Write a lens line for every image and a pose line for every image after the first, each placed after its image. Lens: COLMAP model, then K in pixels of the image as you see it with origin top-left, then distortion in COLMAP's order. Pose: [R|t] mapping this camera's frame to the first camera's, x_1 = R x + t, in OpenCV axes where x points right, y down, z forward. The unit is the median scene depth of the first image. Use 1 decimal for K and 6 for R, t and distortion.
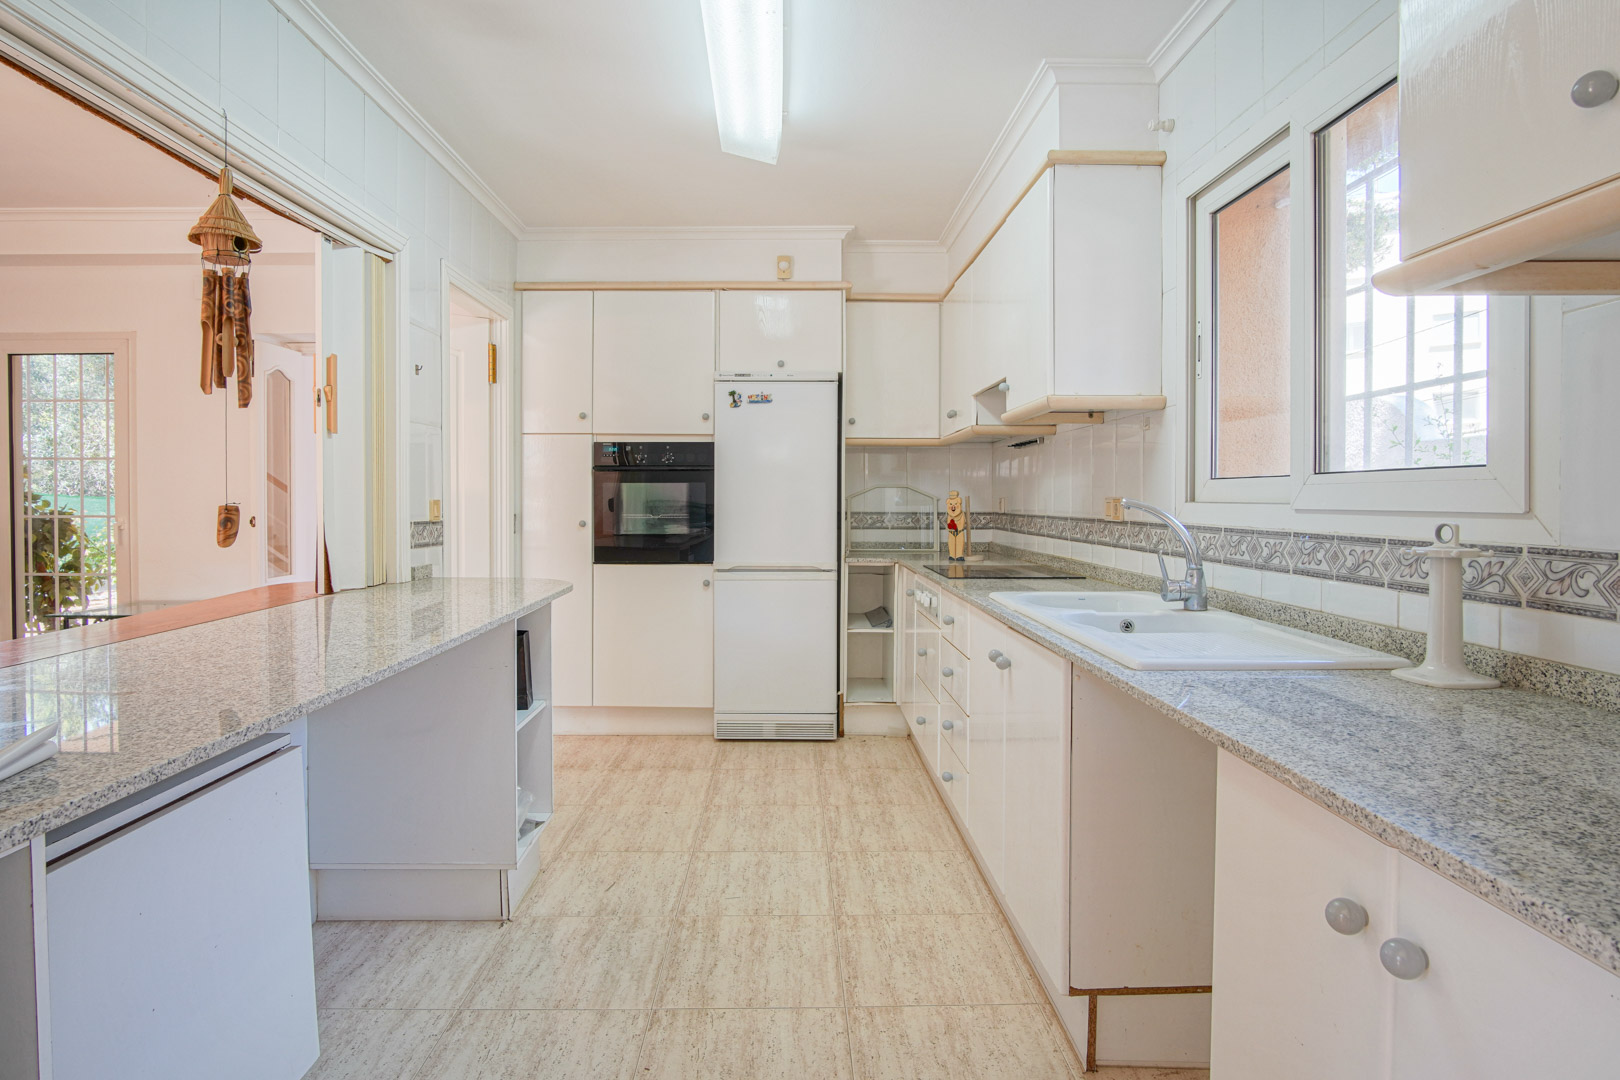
lens RADIAL K [[831.5, 0, 811.5], [0, 831.5, 506.8], [0, 0, 1]] dist [-0.029379, 0.000224]
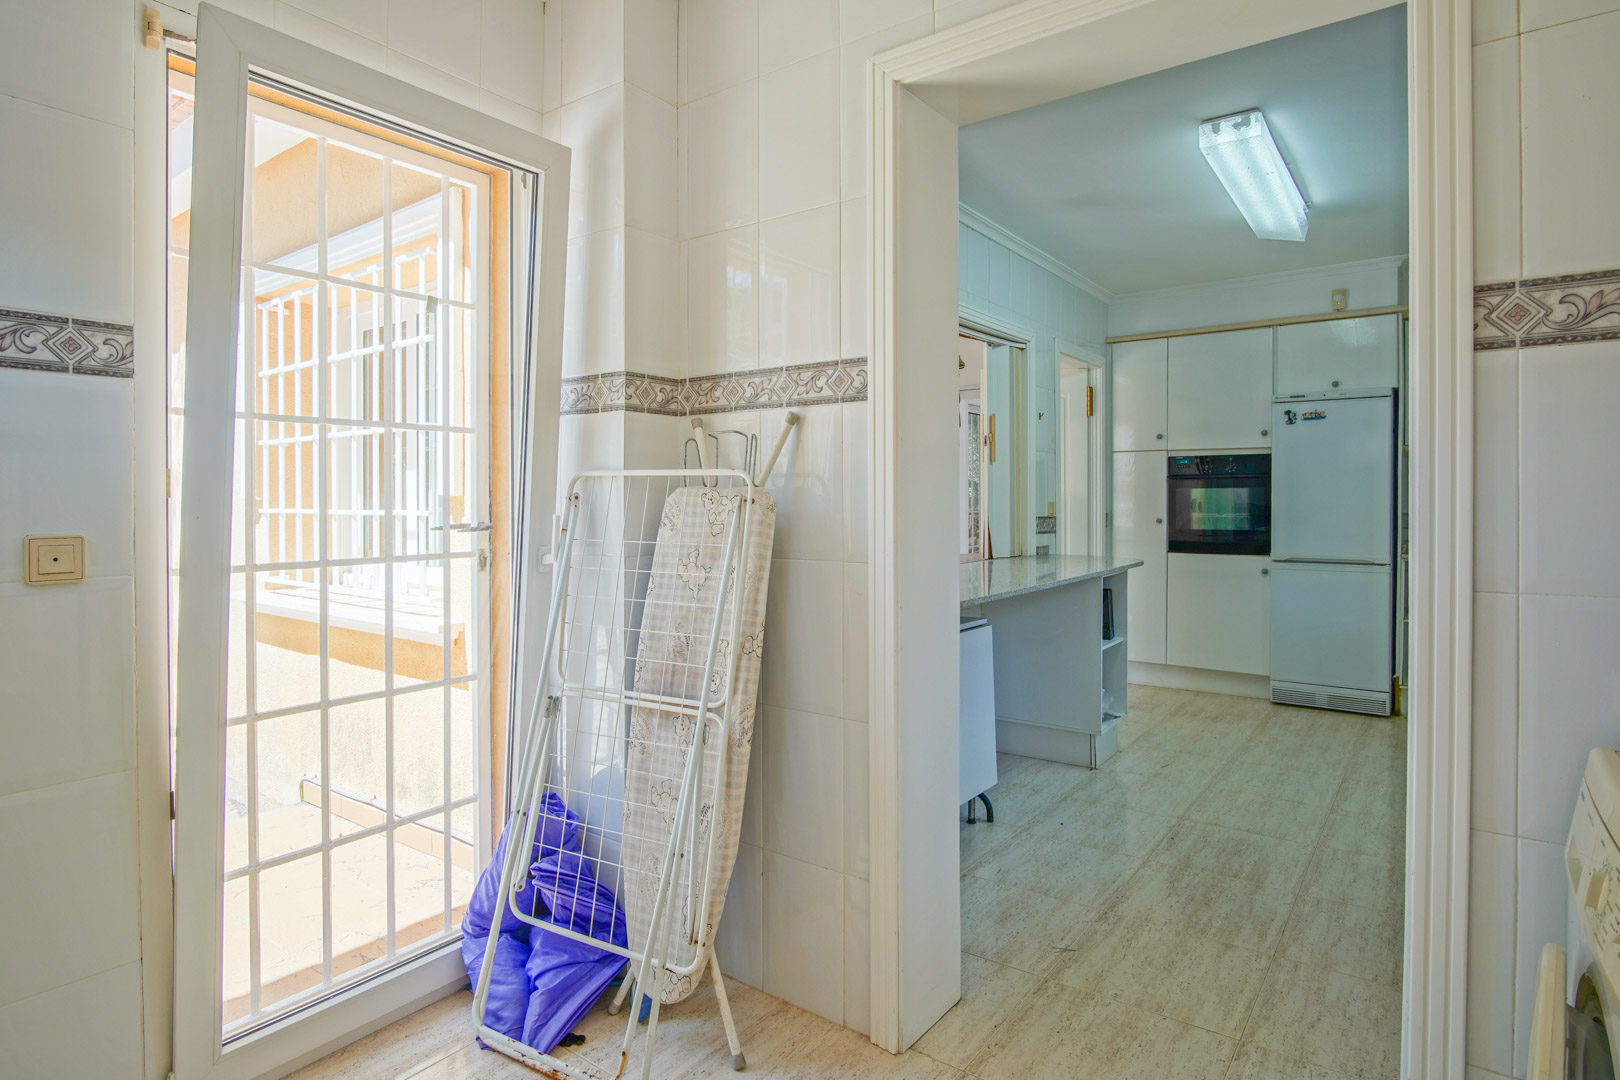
lens RADIAL K [[886.1, 0, 812.1], [0, 886.1, 505.8], [0, 0, 1]] dist [-0.001137, -0.000204]
pose [[0.779222, 0.001294, -0.626746, 0.171628], [-0.004395, 0.999985, -0.003399, 0.004341], [0.626732, 0.005403, 0.779216, -0.420710]]
